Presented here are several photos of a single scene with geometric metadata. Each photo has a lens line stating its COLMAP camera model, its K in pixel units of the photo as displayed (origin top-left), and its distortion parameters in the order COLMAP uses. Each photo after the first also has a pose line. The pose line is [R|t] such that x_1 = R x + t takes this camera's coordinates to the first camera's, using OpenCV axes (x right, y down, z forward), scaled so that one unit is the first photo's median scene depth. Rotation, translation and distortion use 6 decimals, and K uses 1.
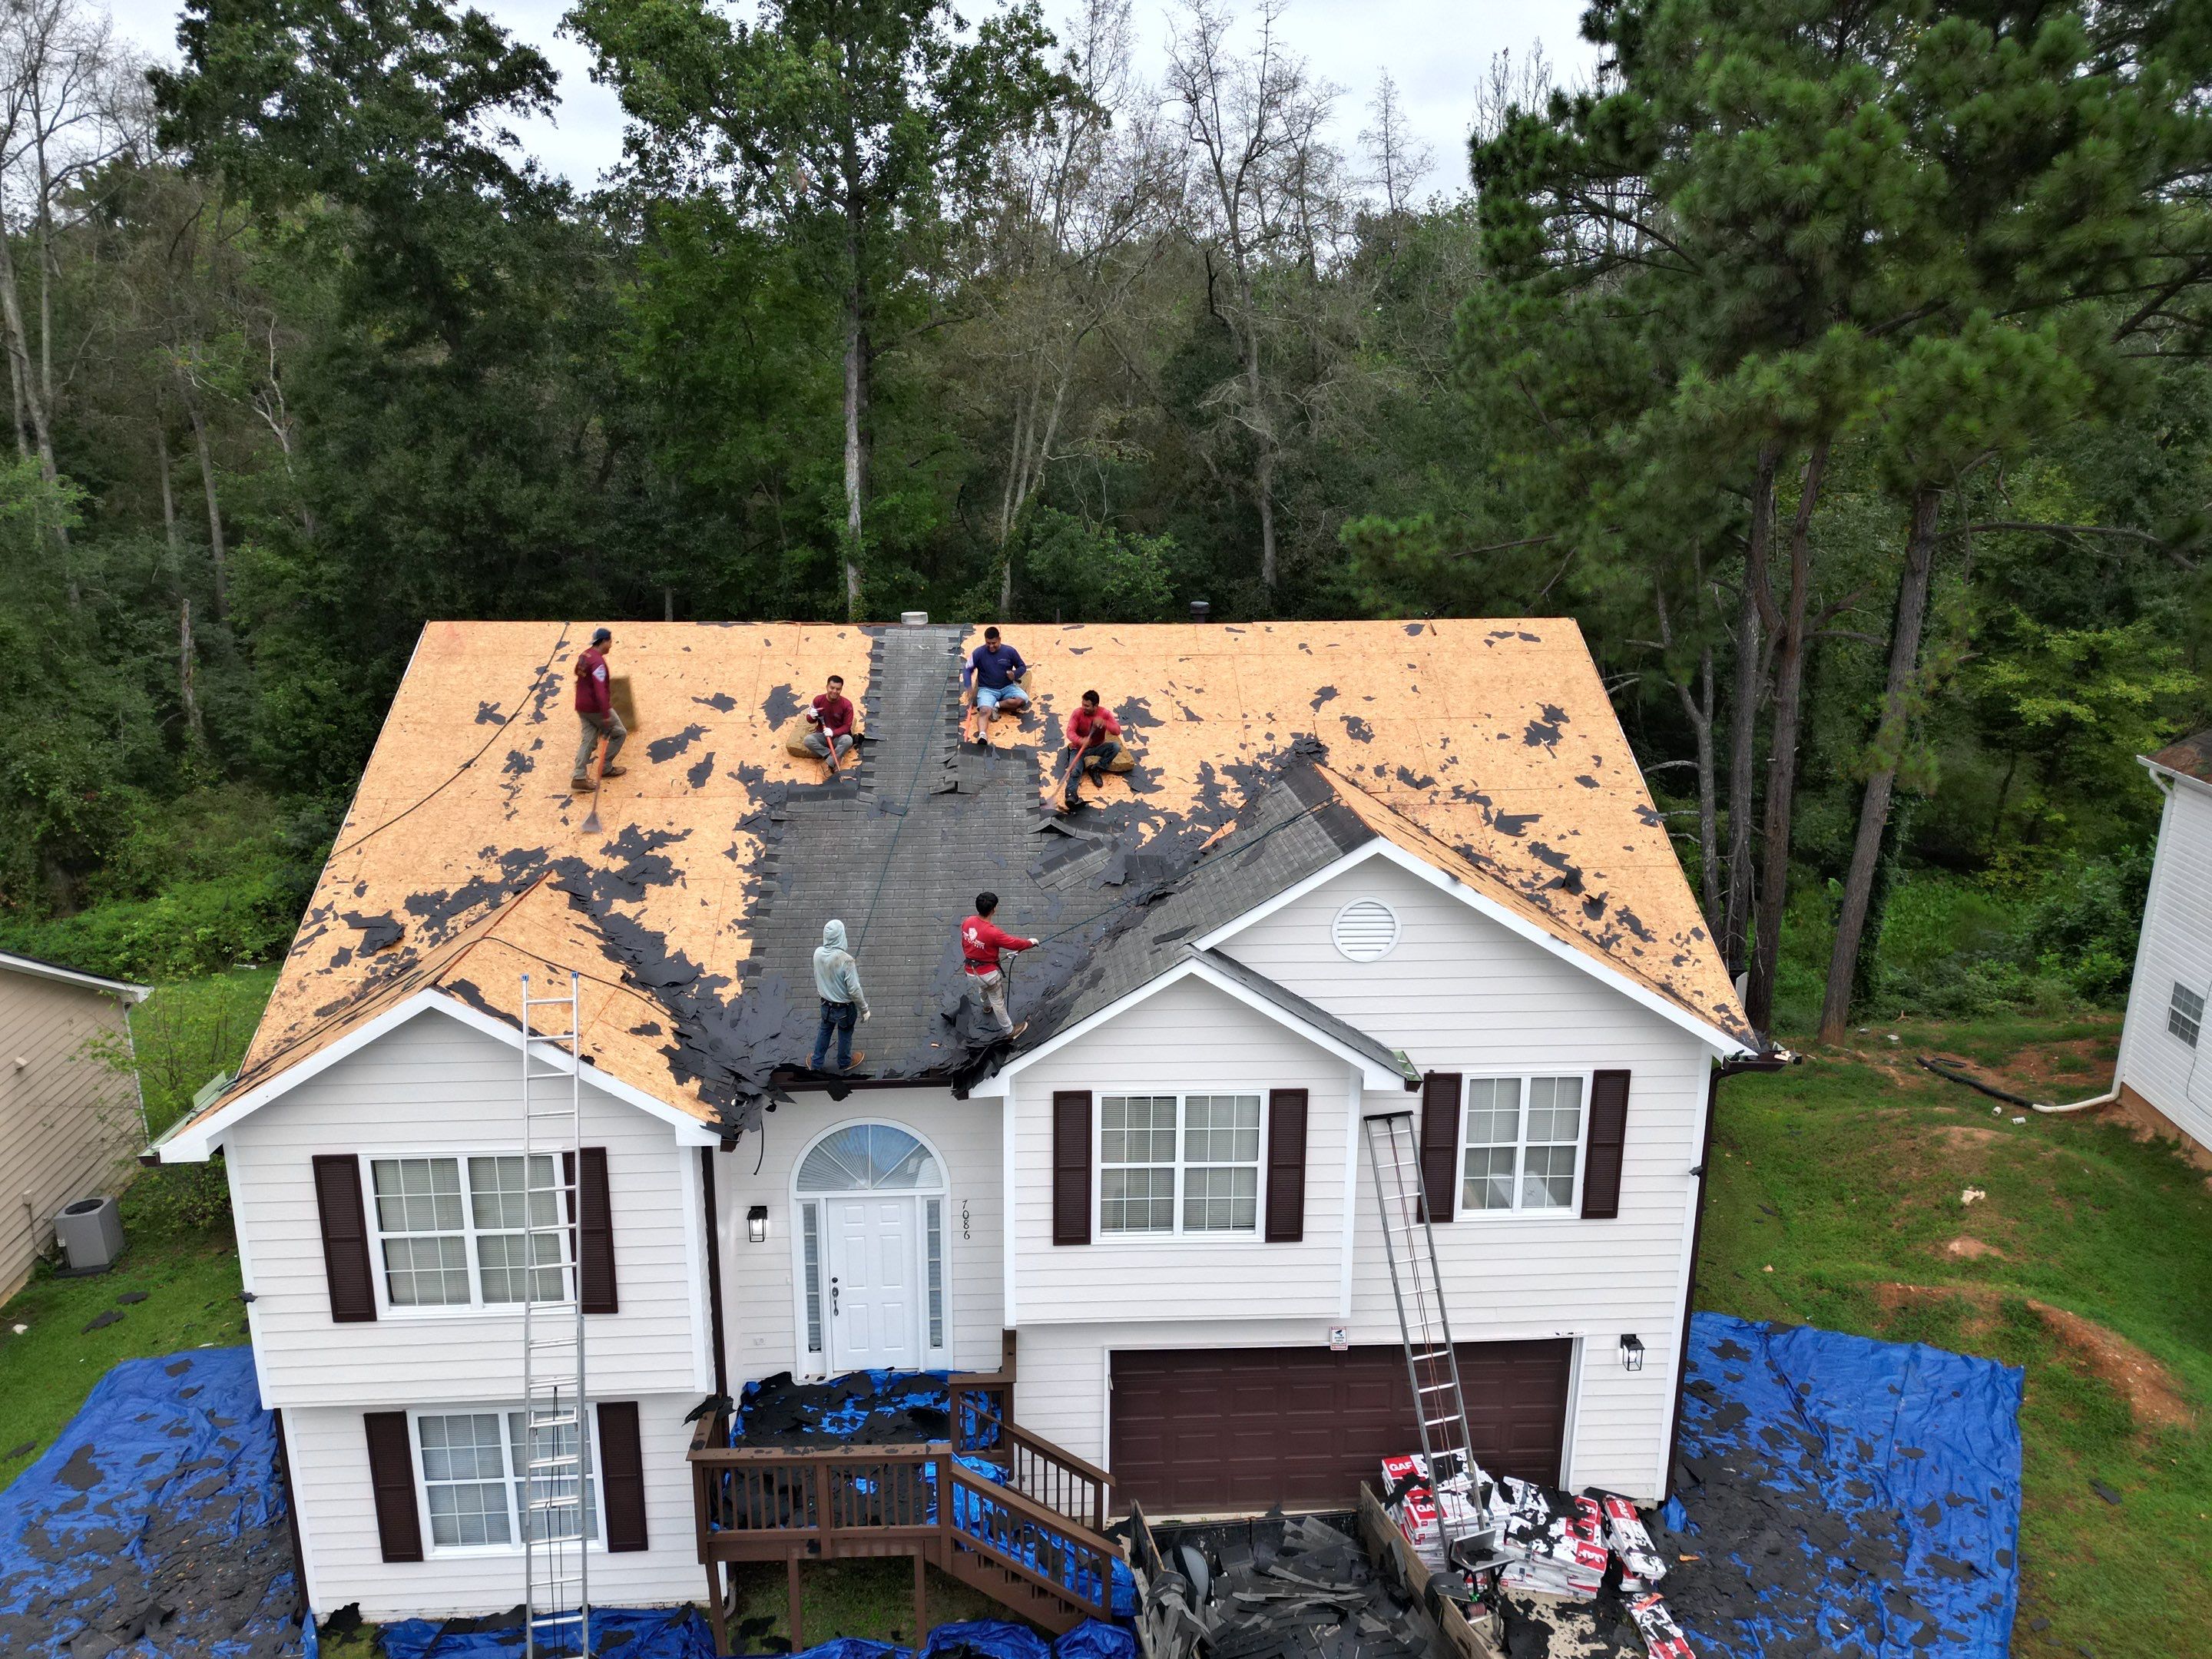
lens RADIAL K [[1544.4, 0, 1106.0], [0, 1544.4, 829.5], [0, 0, 1]] dist [0.042980, -0.030956]
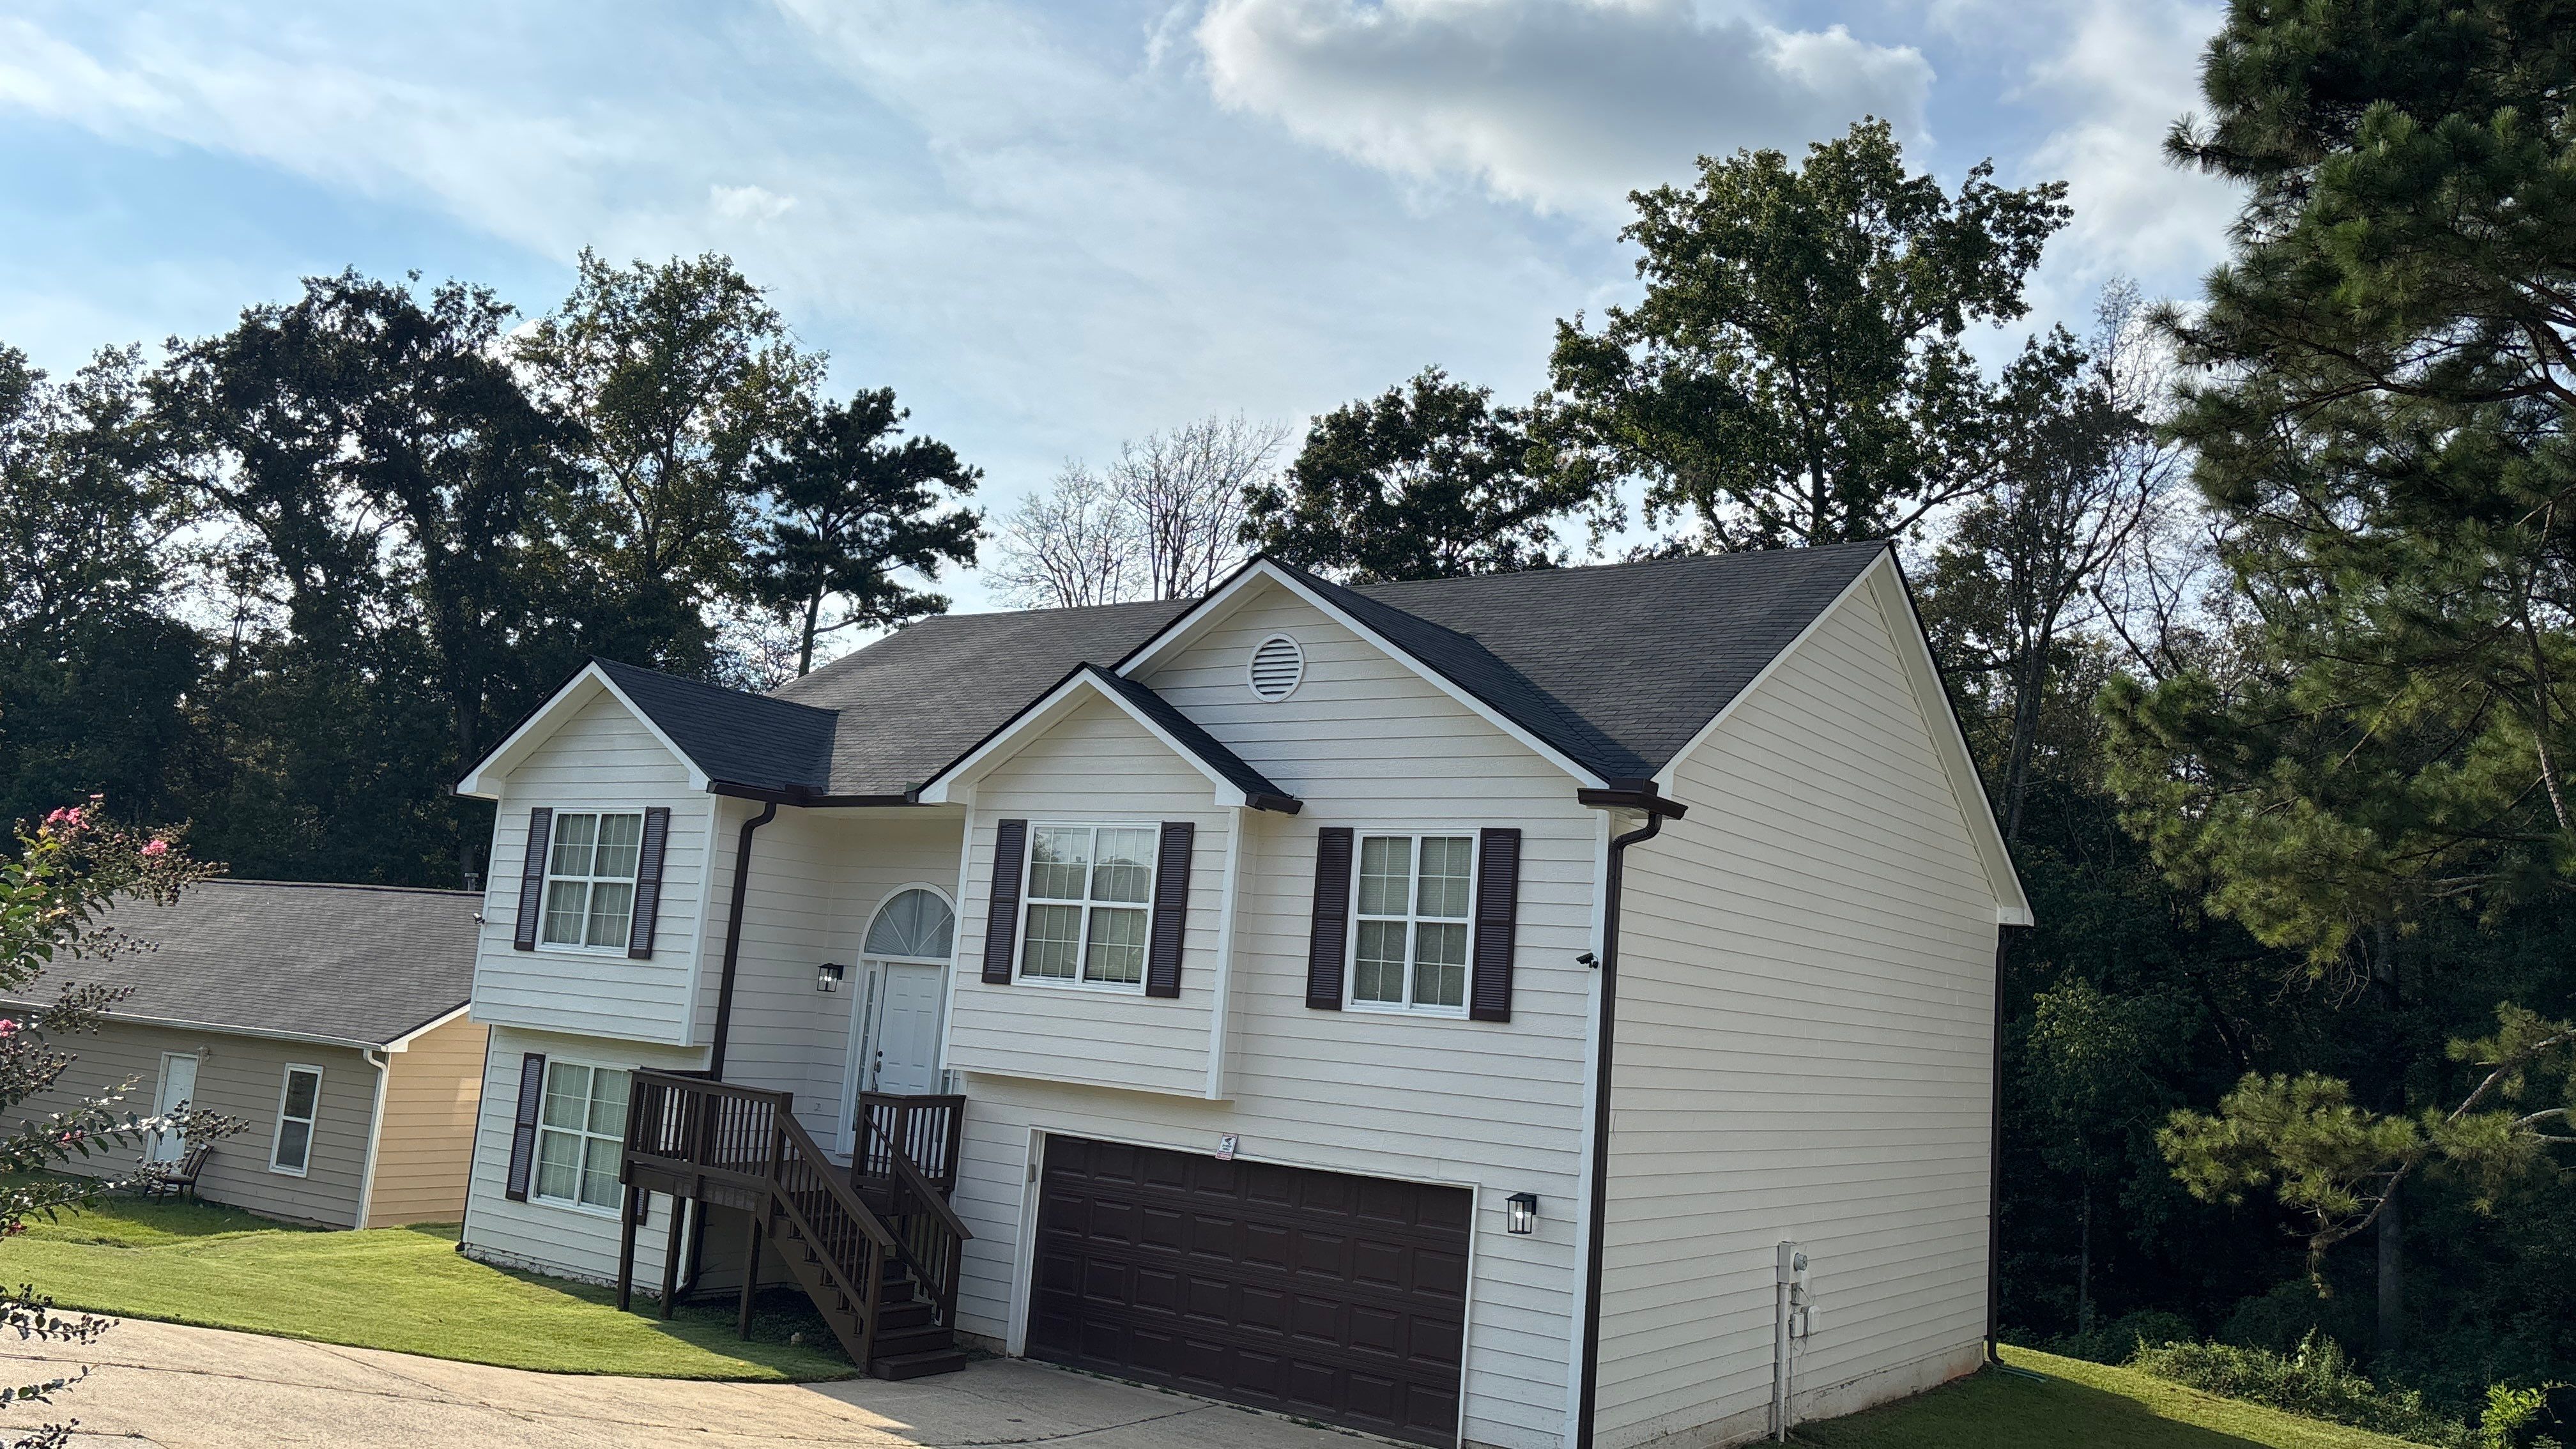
lens RADIAL K [[1935.6, 0, 1288.0], [0, 1935.6, 724.5], [0, 0, 1]] dist [0.026753, 0.000596]
pose [[0.785097, -0.036689, -0.618285, 0.582336], [-0.227171, 0.911619, -0.342557, 0.321943], [0.576208, 0.409396, 0.707375, 0.097184]]
